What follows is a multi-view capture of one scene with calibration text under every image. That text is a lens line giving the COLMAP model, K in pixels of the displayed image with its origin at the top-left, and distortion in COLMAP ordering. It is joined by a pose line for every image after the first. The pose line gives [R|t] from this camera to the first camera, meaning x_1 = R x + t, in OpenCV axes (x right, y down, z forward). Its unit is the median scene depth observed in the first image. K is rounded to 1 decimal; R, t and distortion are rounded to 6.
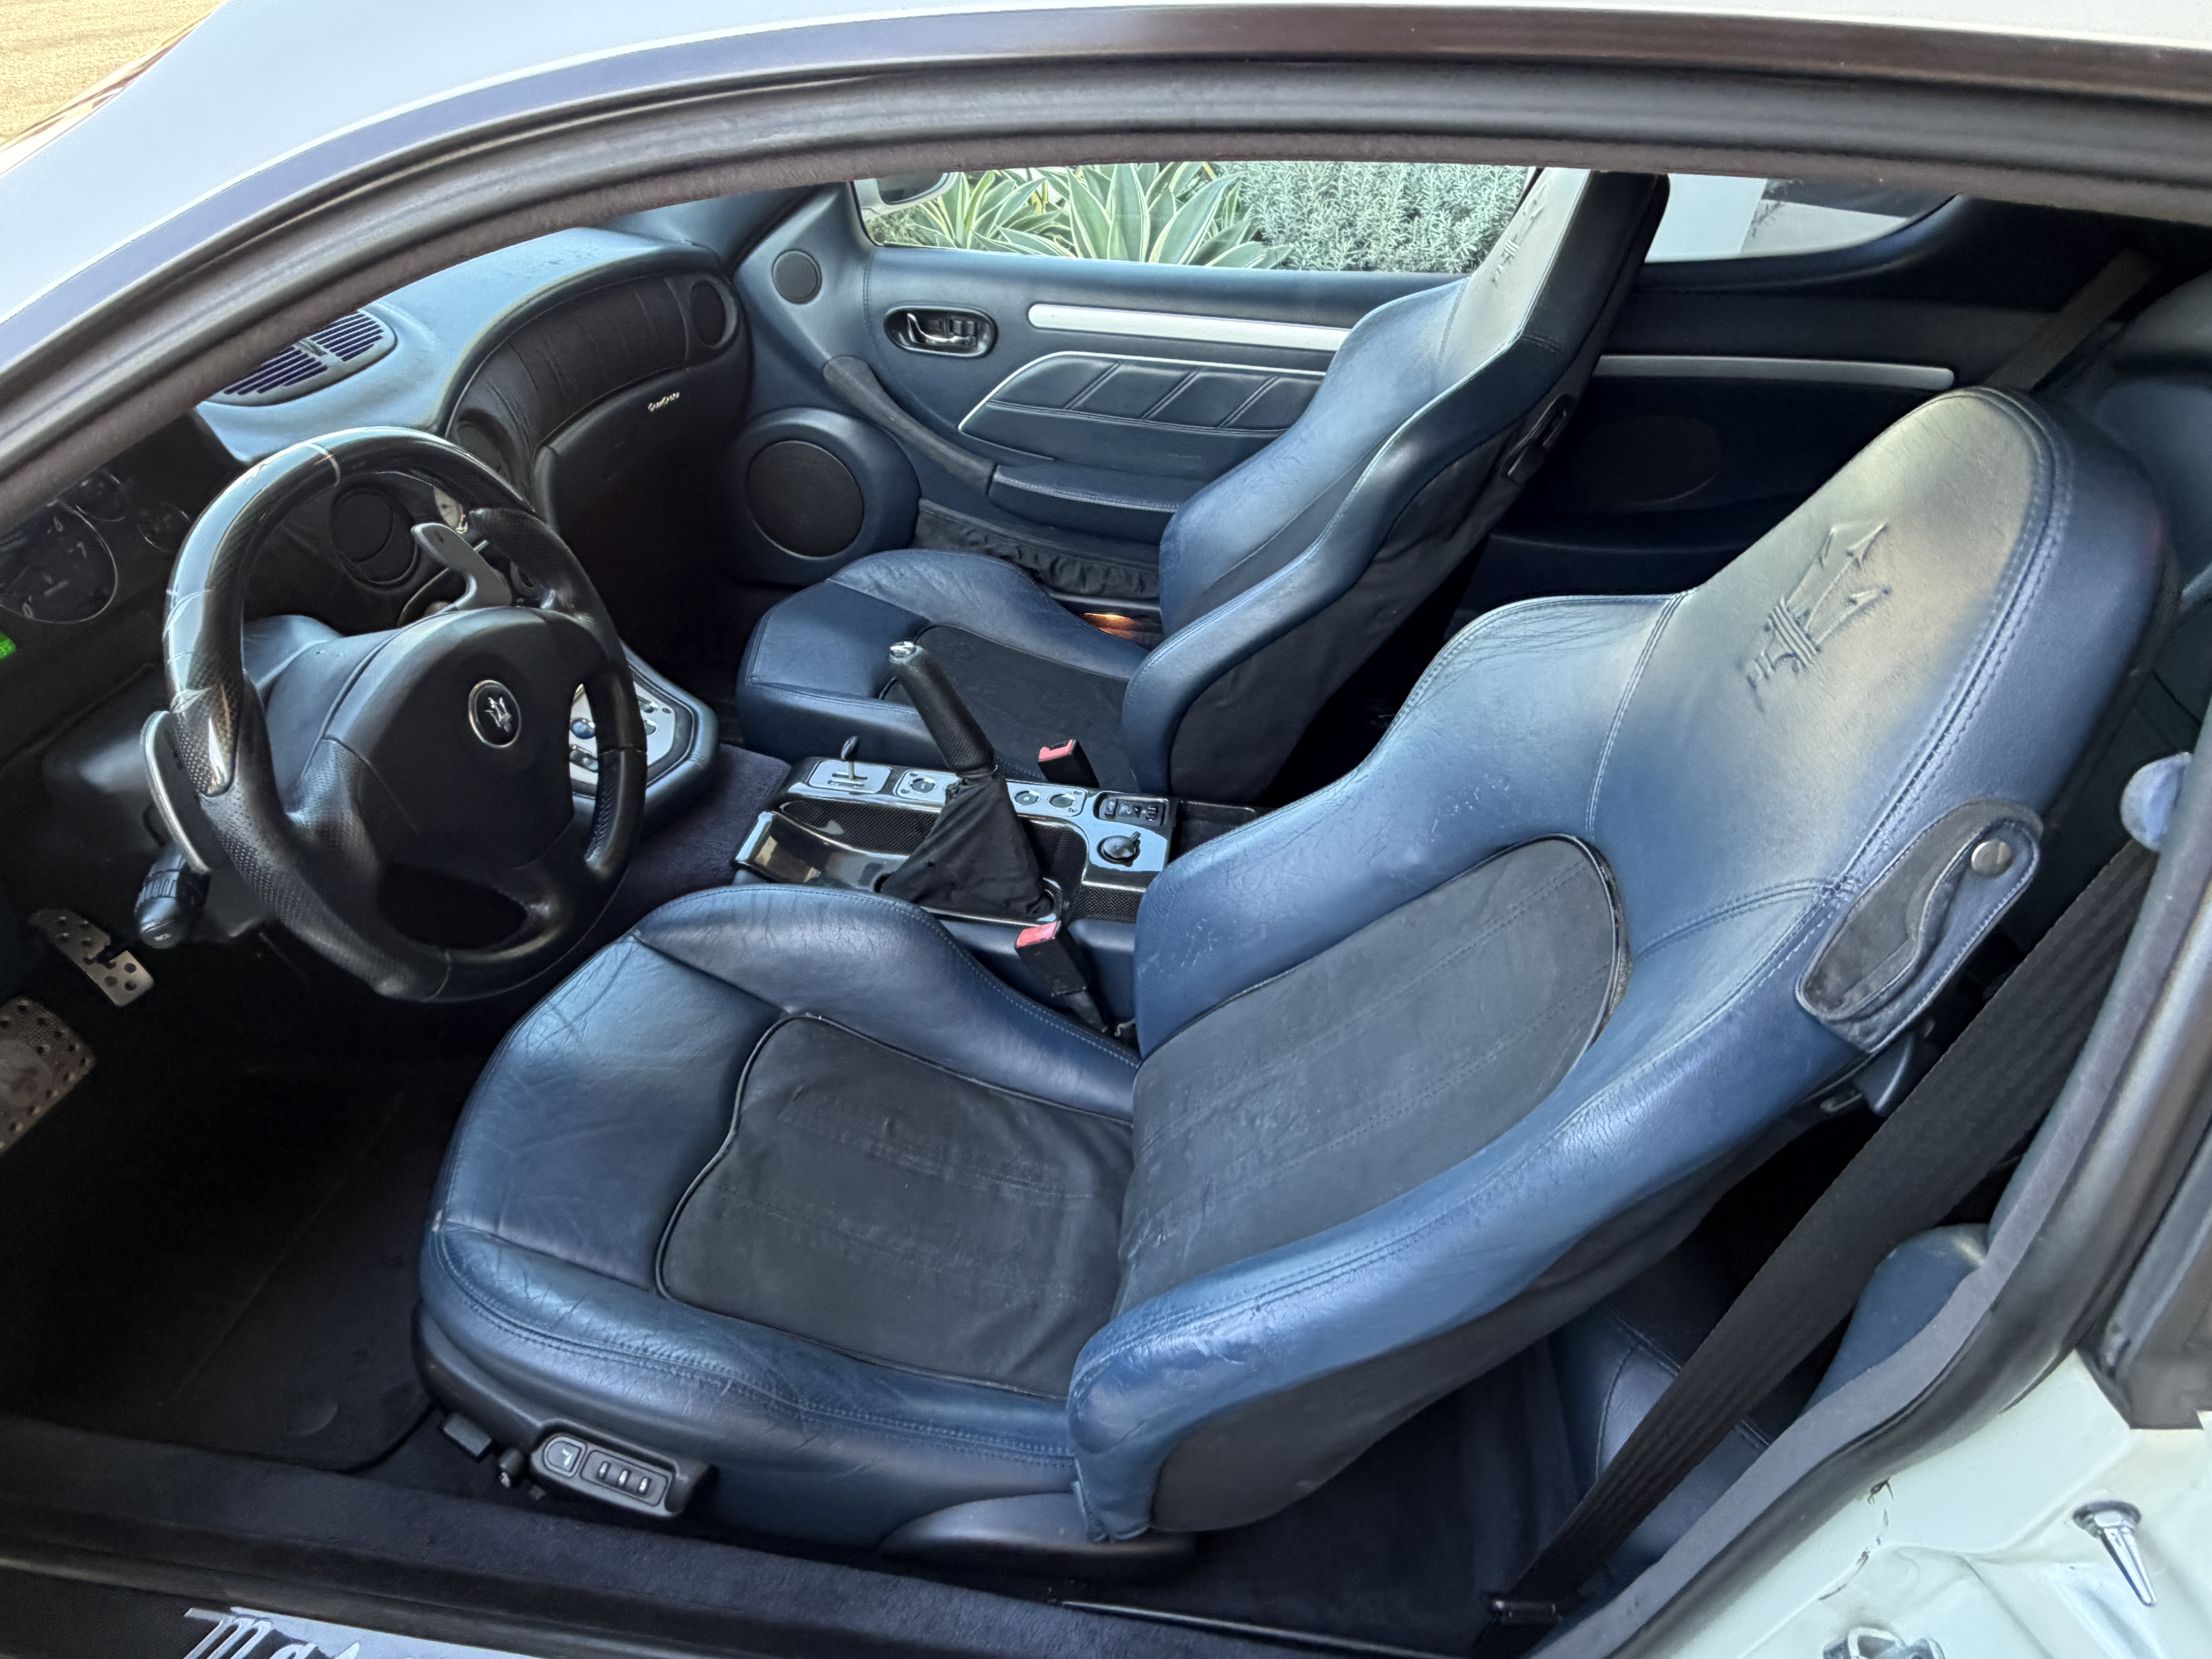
lens RADIAL K [[1202.5, 0, 1098.8], [0, 1202.5, 828.2], [0, 0, 1]] dist [0.002665, -0.000934]
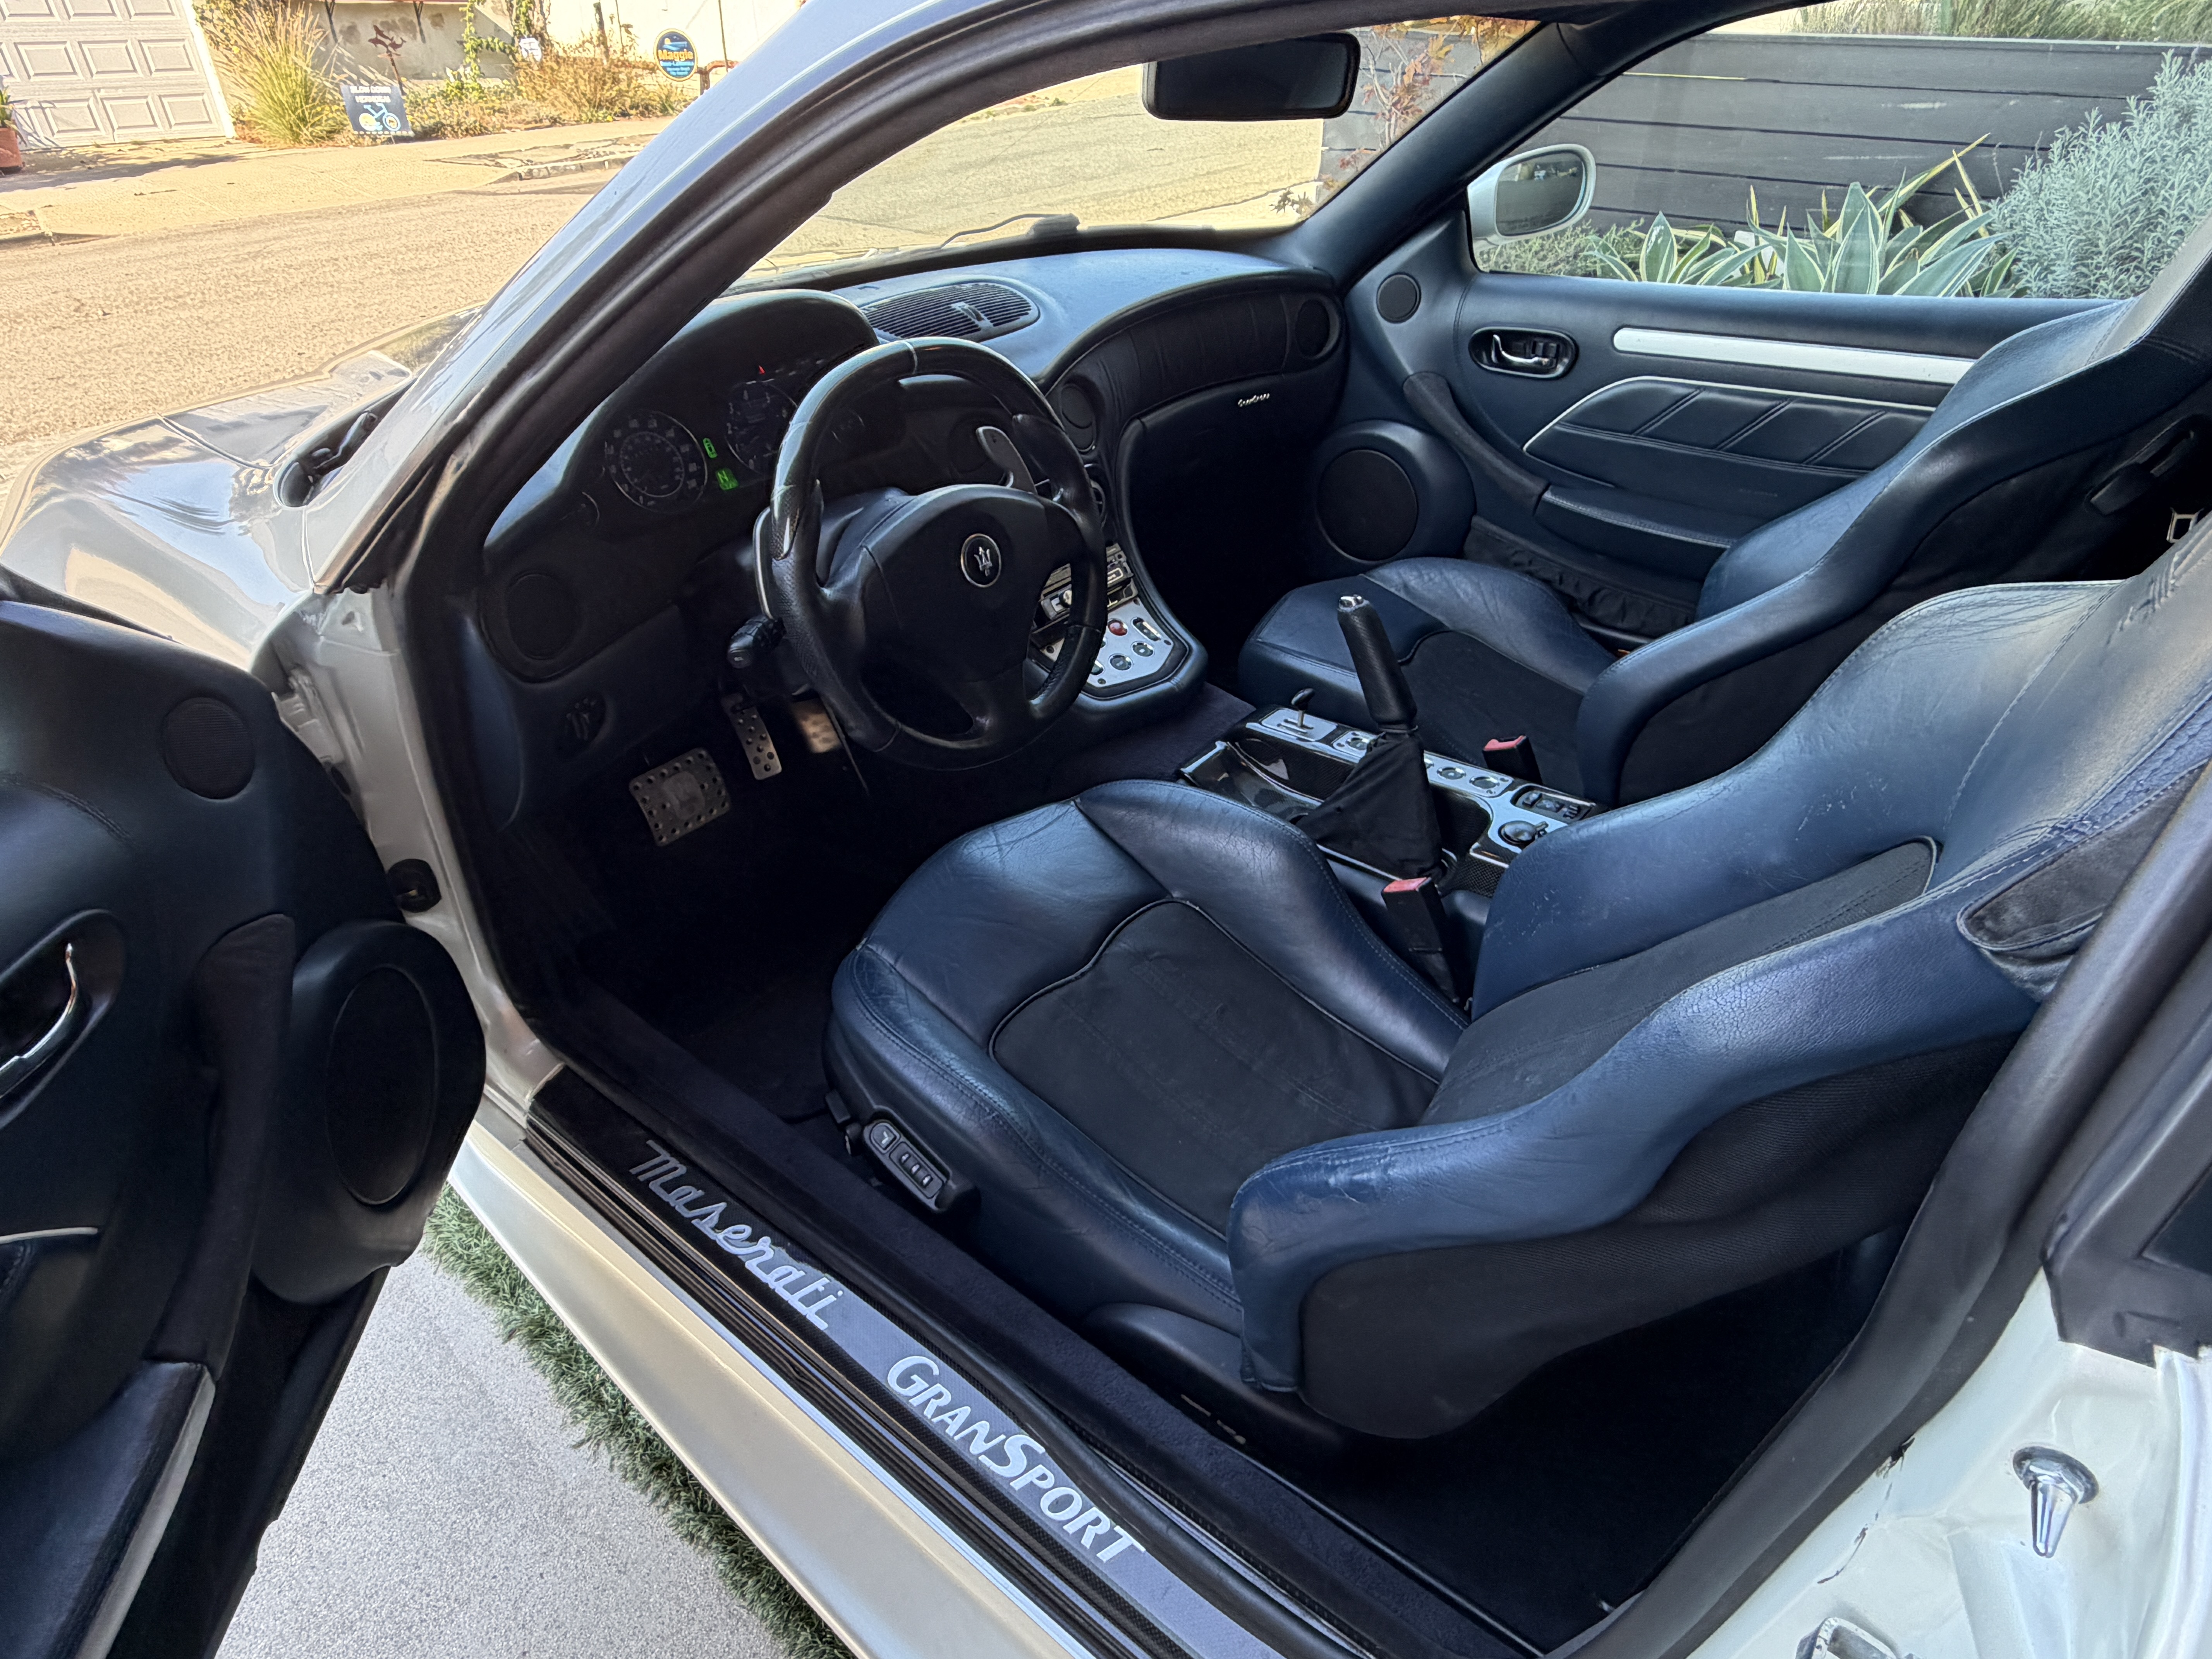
lens RADIAL K [[1202.5, 0, 1098.6], [0, 1202.5, 822.1], [0, 0, 1]] dist [0.002665, -0.000934]
pose [[0.854216, 0.220785, -0.470710, 0.176933], [-0.251273, 0.967914, -0.001998, 0.093714], [0.455166, 0.119984, 0.882286, -0.037360]]
